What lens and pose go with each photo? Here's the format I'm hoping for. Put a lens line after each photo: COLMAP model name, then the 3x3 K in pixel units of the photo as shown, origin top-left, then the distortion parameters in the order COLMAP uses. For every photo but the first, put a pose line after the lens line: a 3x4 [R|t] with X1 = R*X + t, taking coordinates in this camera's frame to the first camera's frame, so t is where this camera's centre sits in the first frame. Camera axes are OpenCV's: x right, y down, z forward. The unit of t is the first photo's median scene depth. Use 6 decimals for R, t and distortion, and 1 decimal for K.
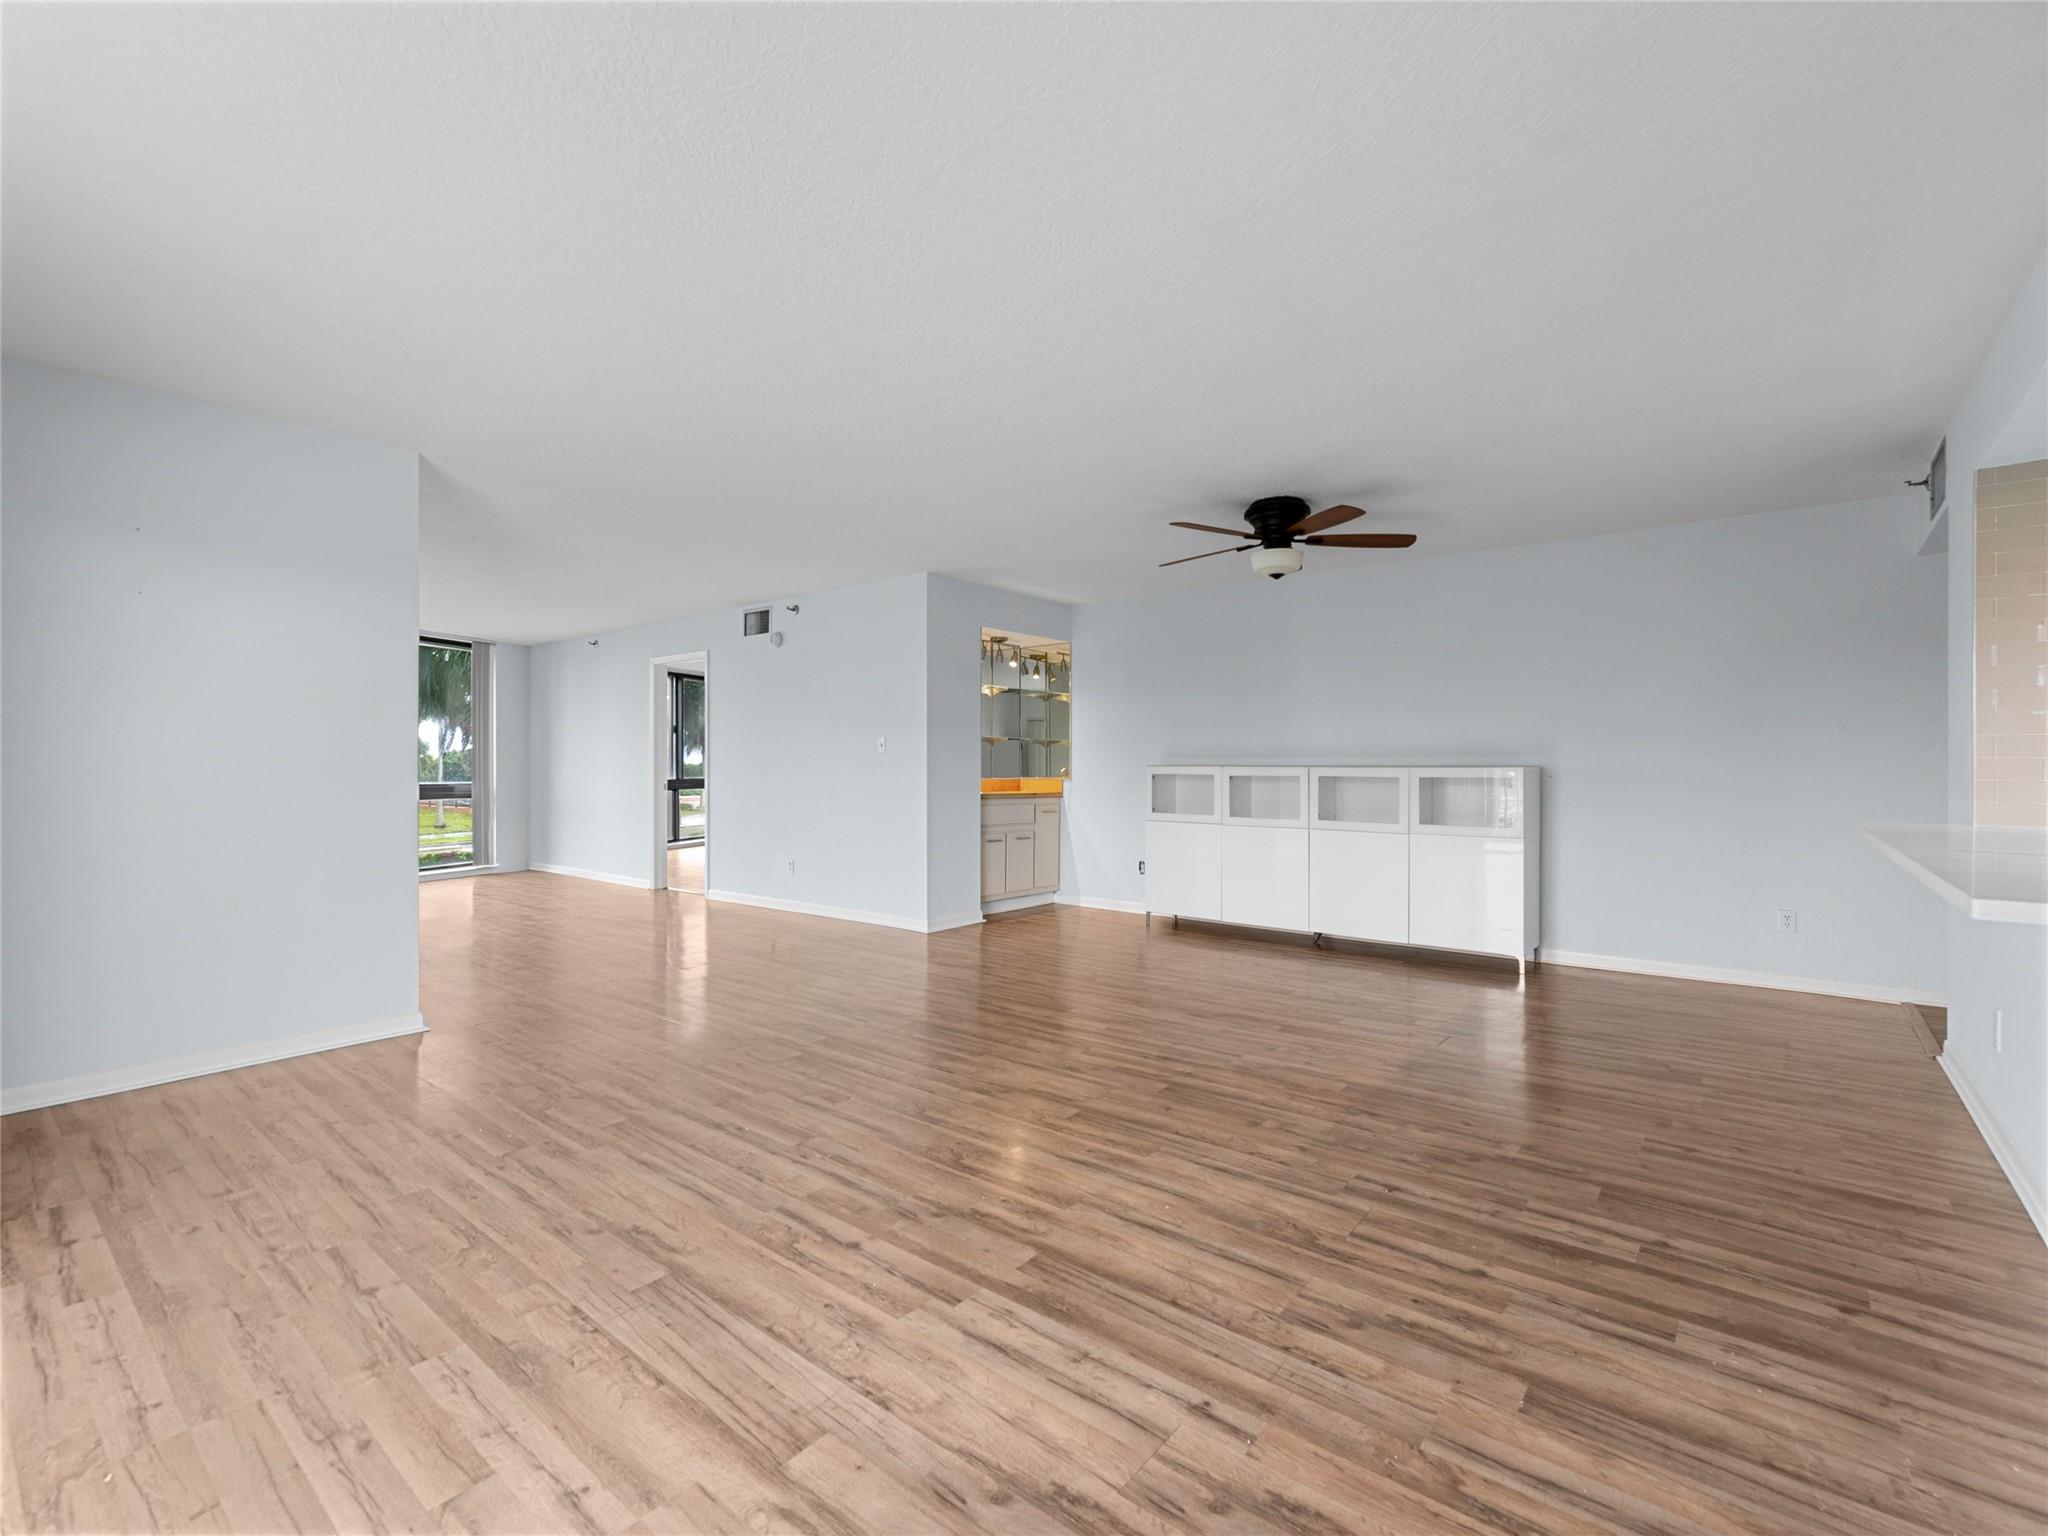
lens RADIAL K [[938.8, 0, 1017.8], [0, 938.8, 765.4], [0, 0, 1]] dist [0.001644, -0.000024]
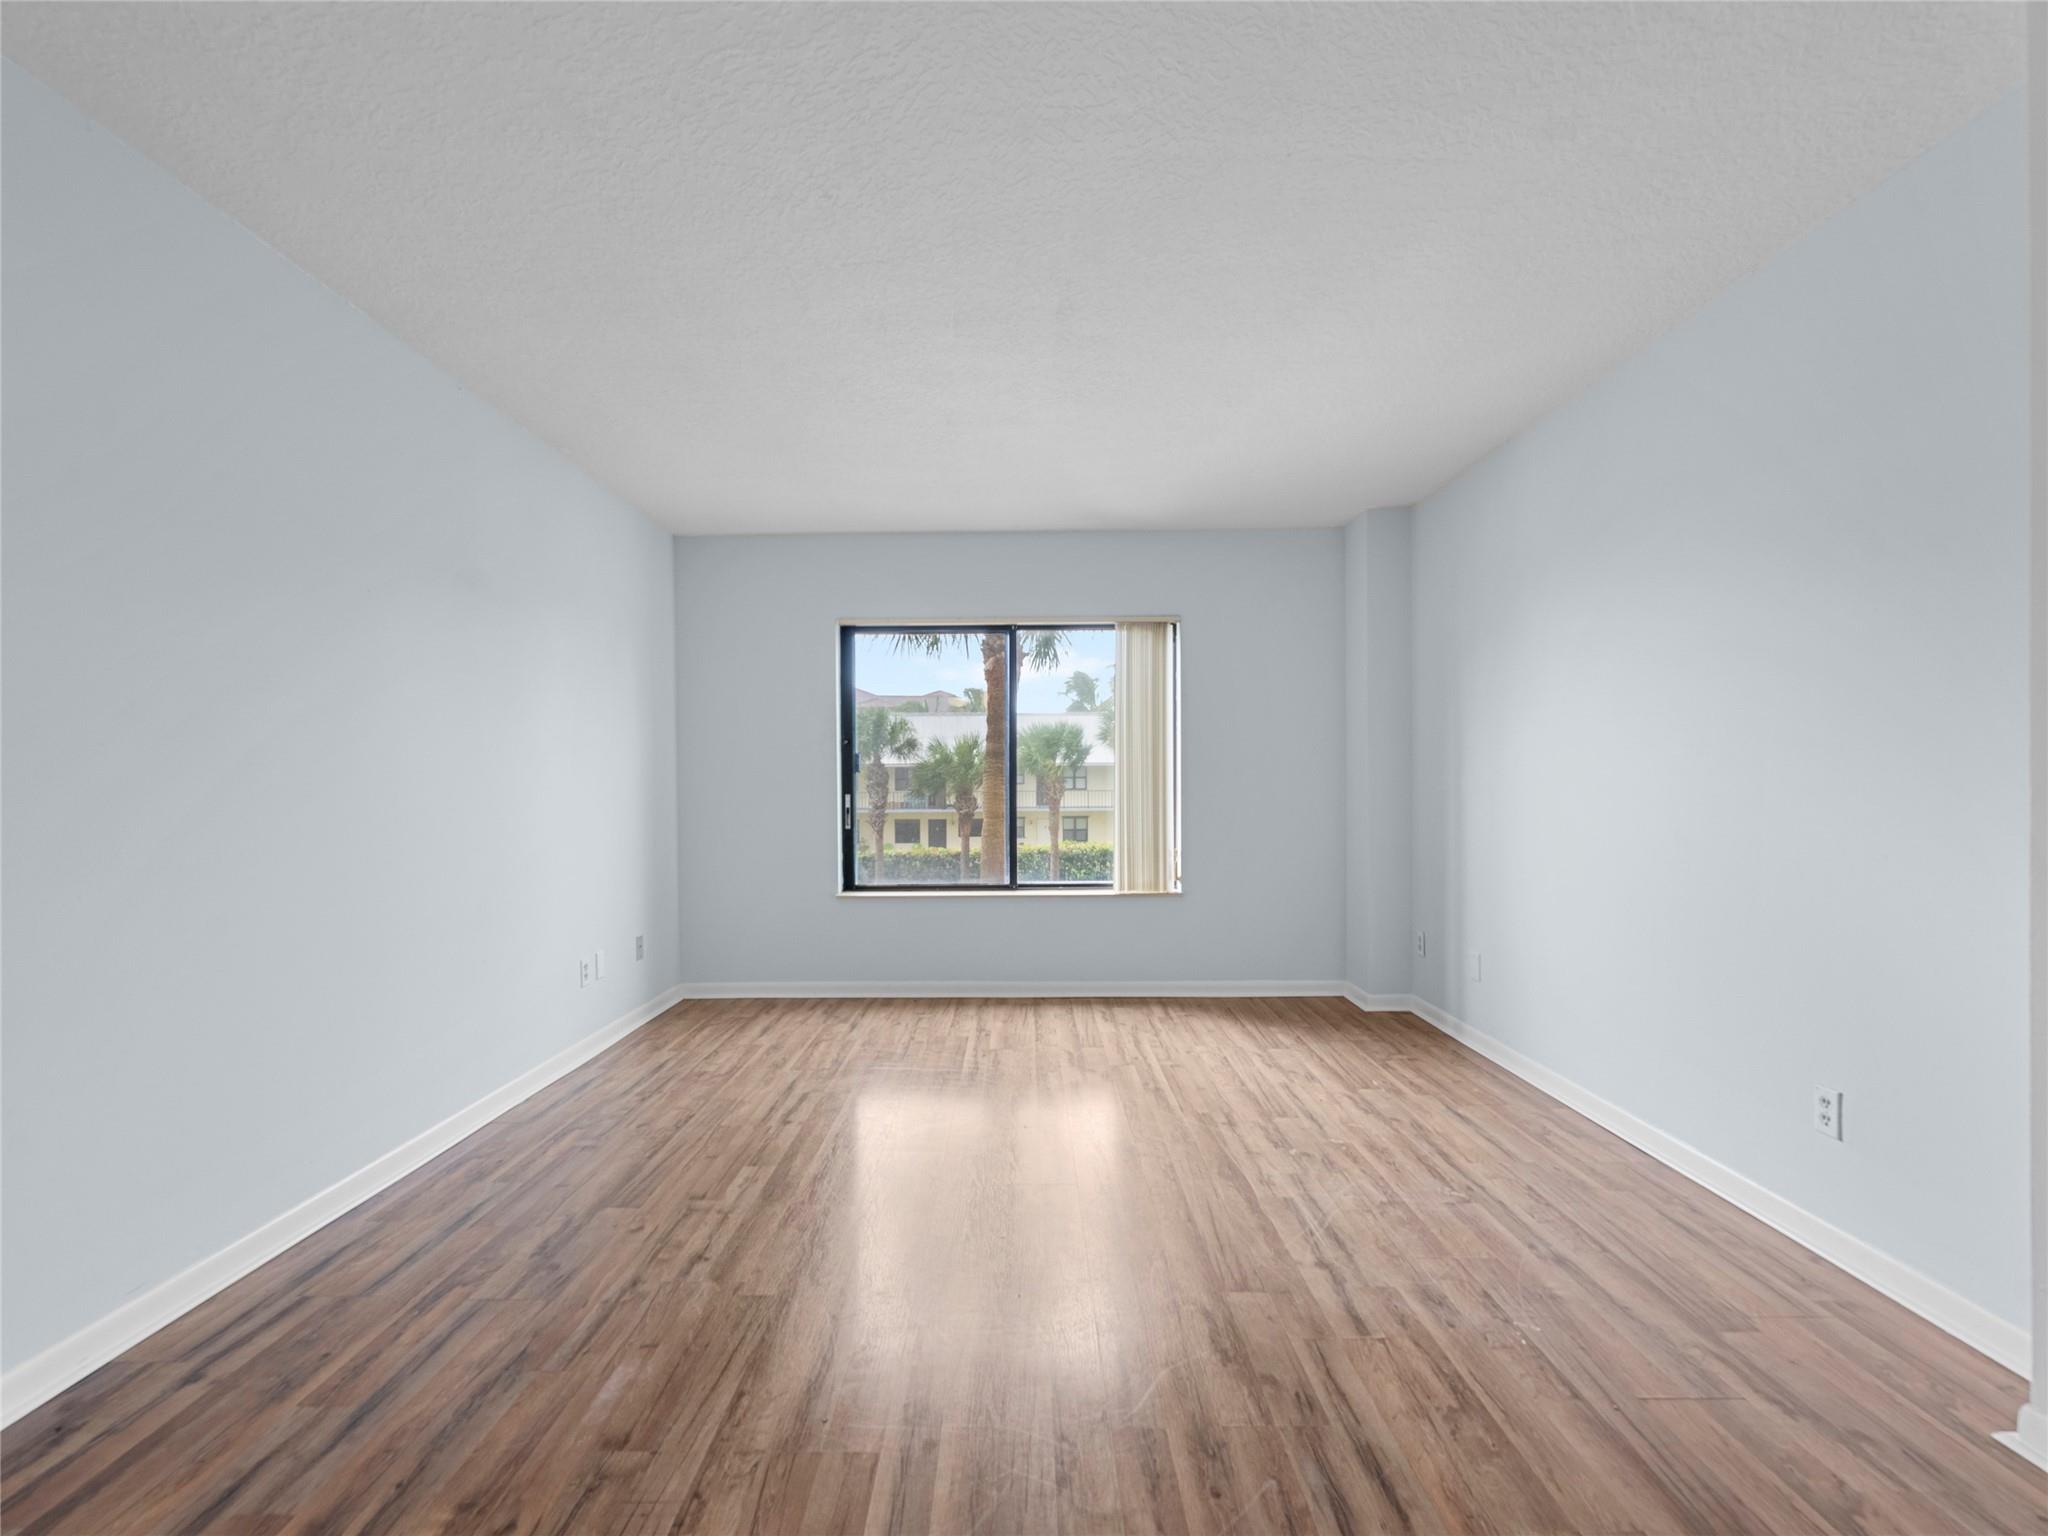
lens RADIAL K [[938.8, 0, 1023.9], [0, 938.8, 774.4], [0, 0, 1]] dist [0.001644, -0.000024]
pose [[-0.632497, 0.009440, 0.774505, -0.614825], [0.004850, 0.999954, -0.008227, -0.000200], [-0.774548, -0.001448, -0.632514, 1.764453]]
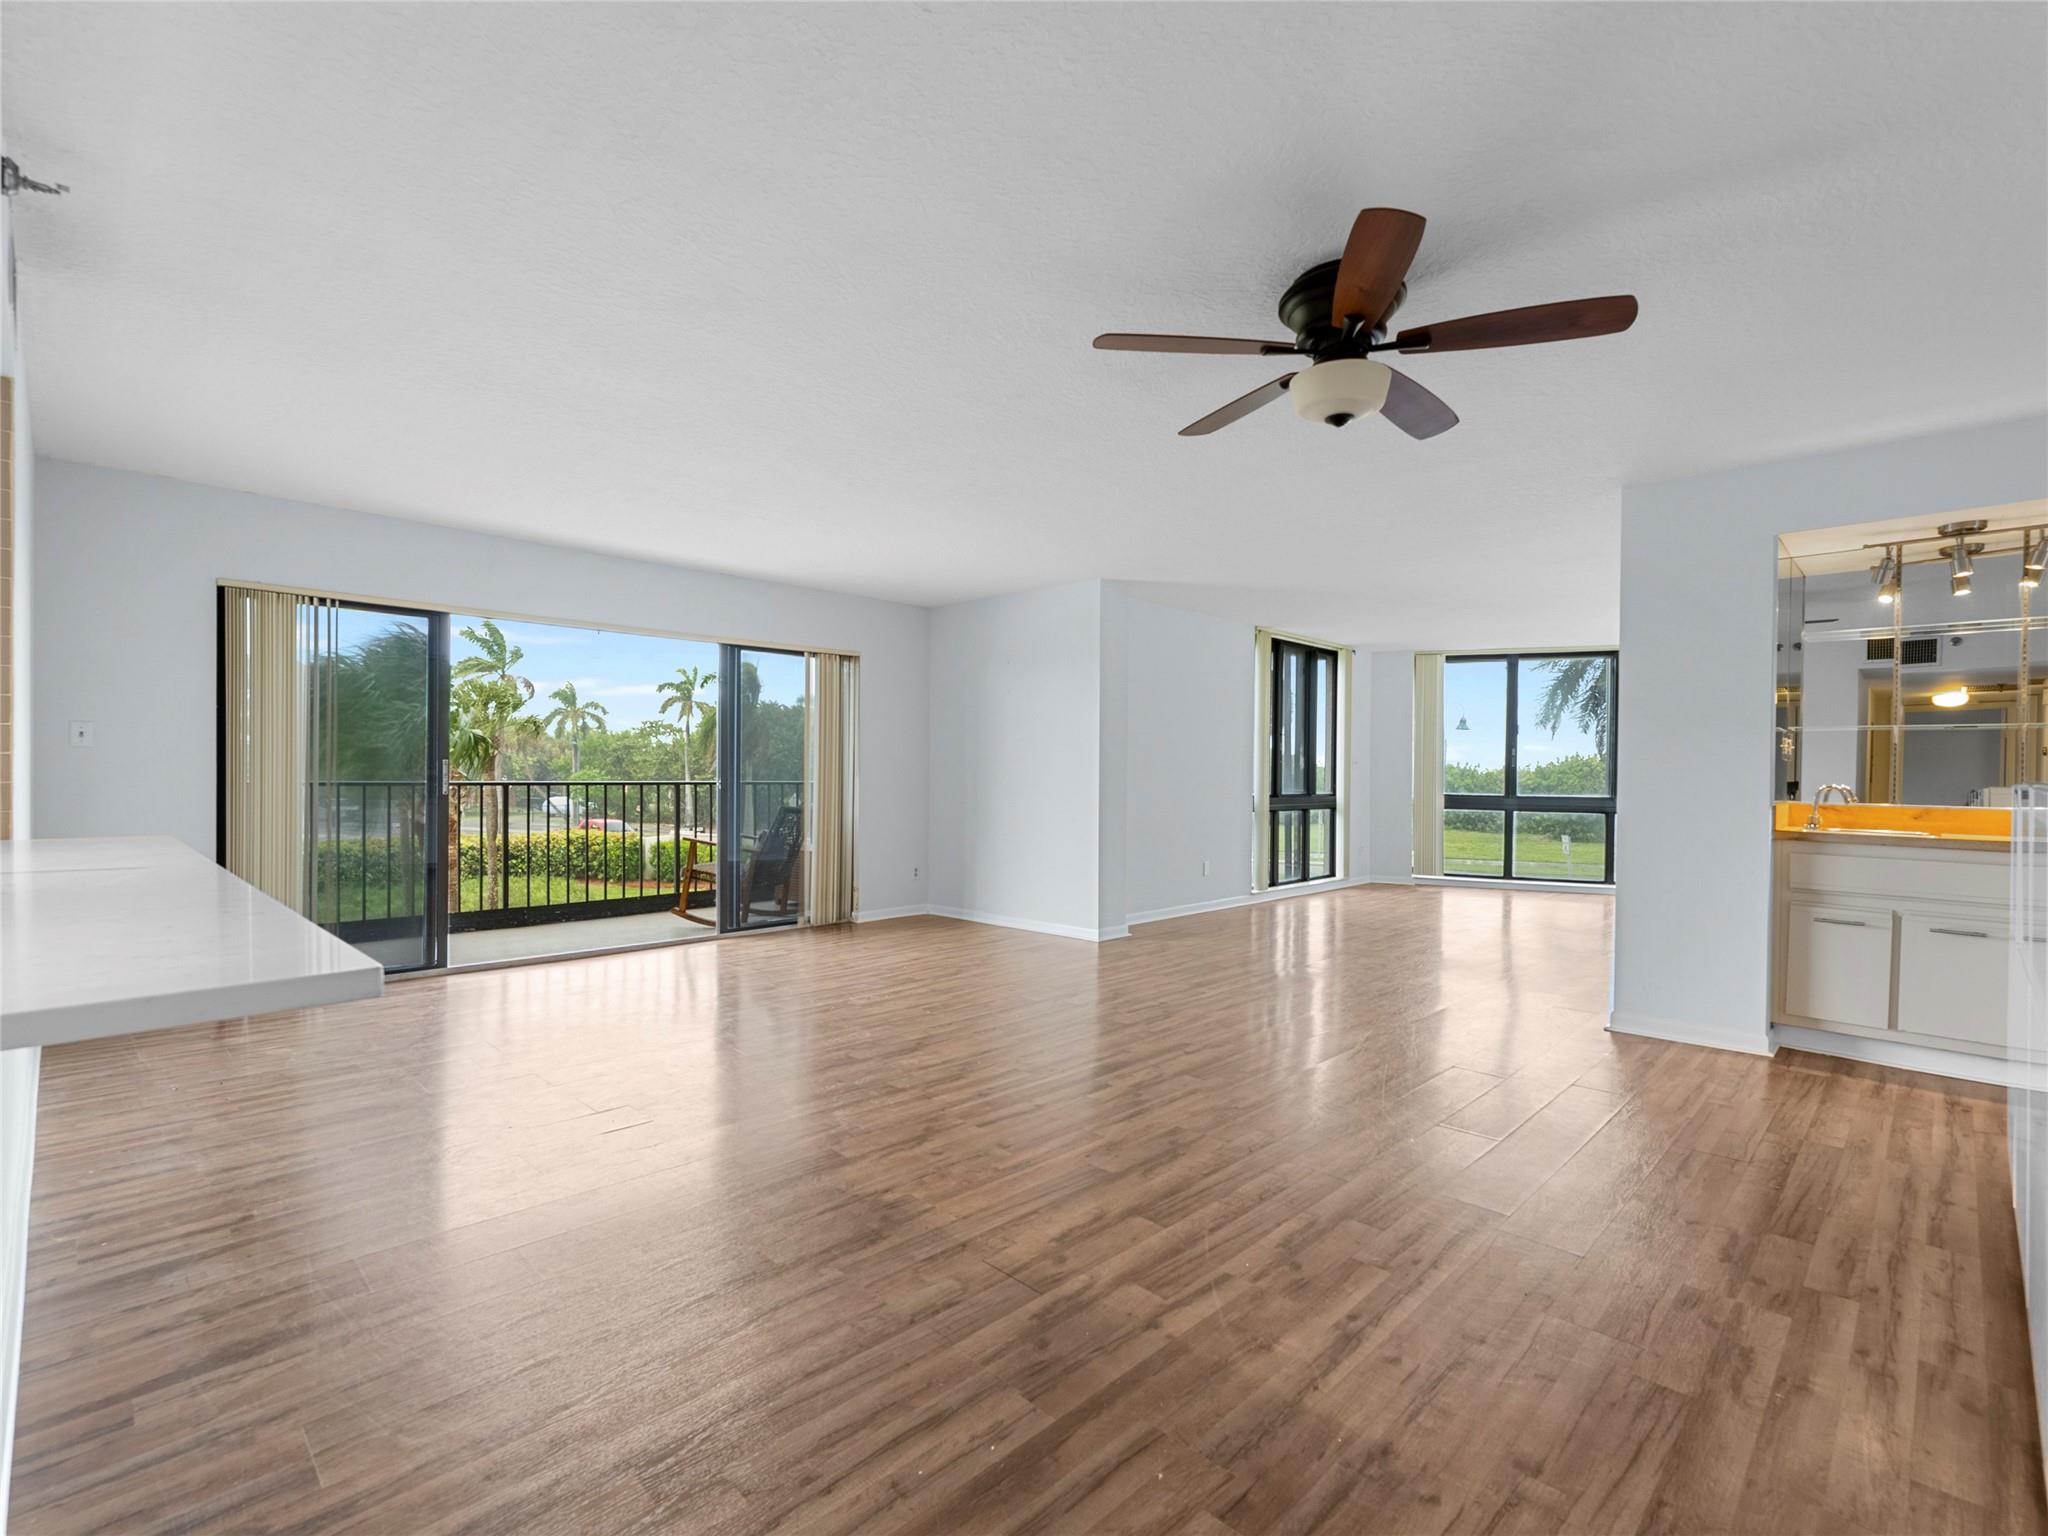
lens RADIAL K [[938.8, 0, 1021.0], [0, 938.8, 775.3], [0, 0, 1]] dist [0.001644, -0.000024]
pose [[-0.095555, 0.003529, -0.995418, 1.266810], [-0.007814, 0.999960, 0.004295, -0.003977], [0.995393, 0.008189, -0.095524, 1.337781]]
